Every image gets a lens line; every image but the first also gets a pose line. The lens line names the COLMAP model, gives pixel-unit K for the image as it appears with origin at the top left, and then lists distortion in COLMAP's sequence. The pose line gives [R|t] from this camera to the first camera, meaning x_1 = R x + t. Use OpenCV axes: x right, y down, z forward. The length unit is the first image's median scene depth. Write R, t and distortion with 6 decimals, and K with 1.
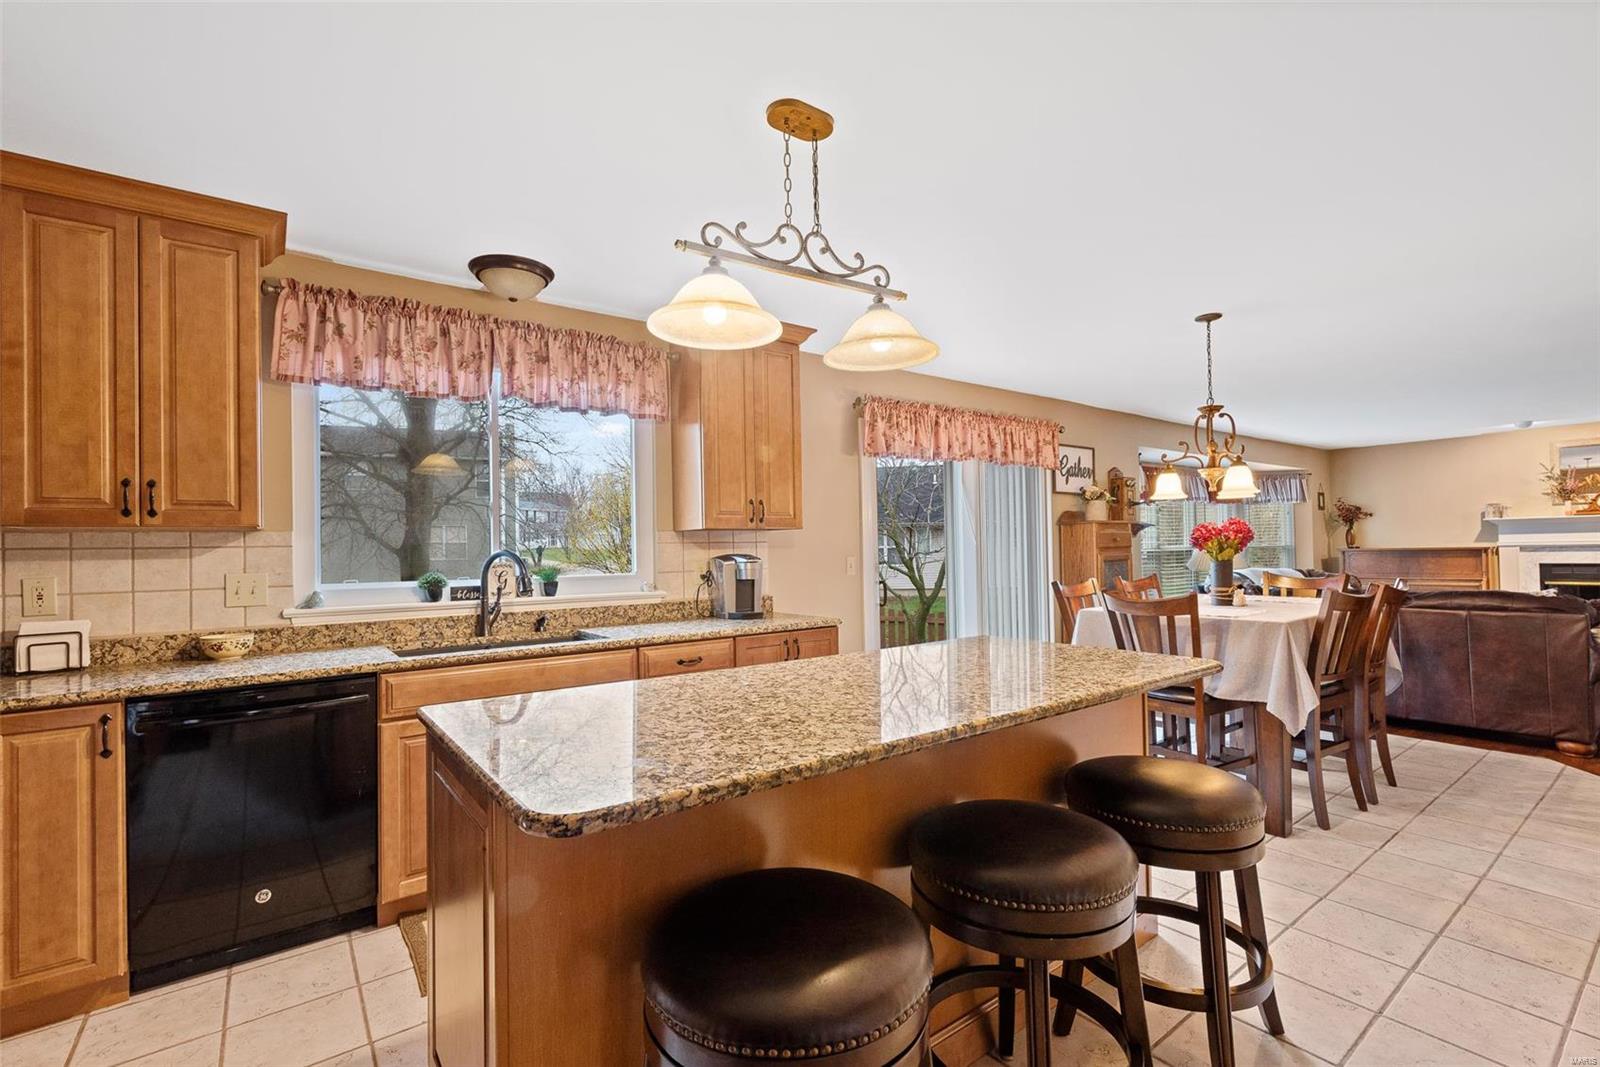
lens RADIAL K [[704.0, 0, 800.8], [0, 704.0, 542.5], [0, 0, 1]] dist [-0.001729, 0.000123]
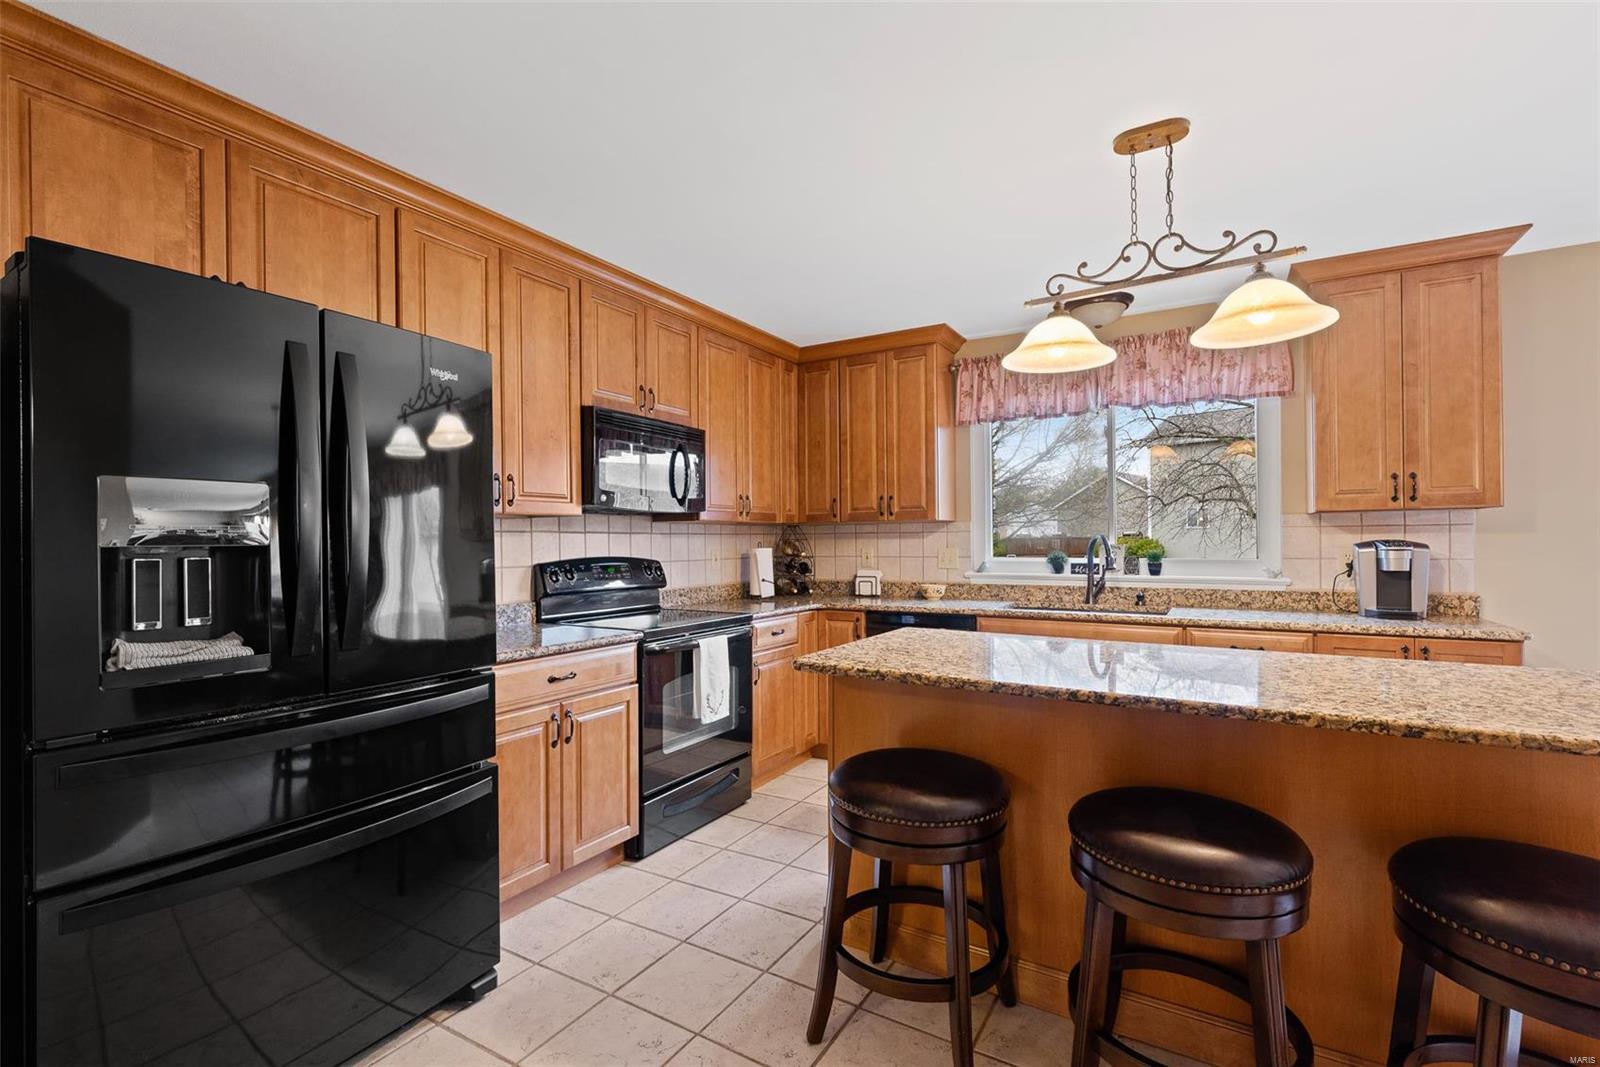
lens RADIAL K [[717.3, 0, 795.2], [0, 717.3, 540.7], [0, 0, 1]] dist [0.000207, -0.000005]
pose [[0.376119, 0.014154, -0.926463, 0.521840], [0.010601, 0.999752, 0.019578, -0.007808], [0.926511, -0.017185, 0.375876, 0.049645]]
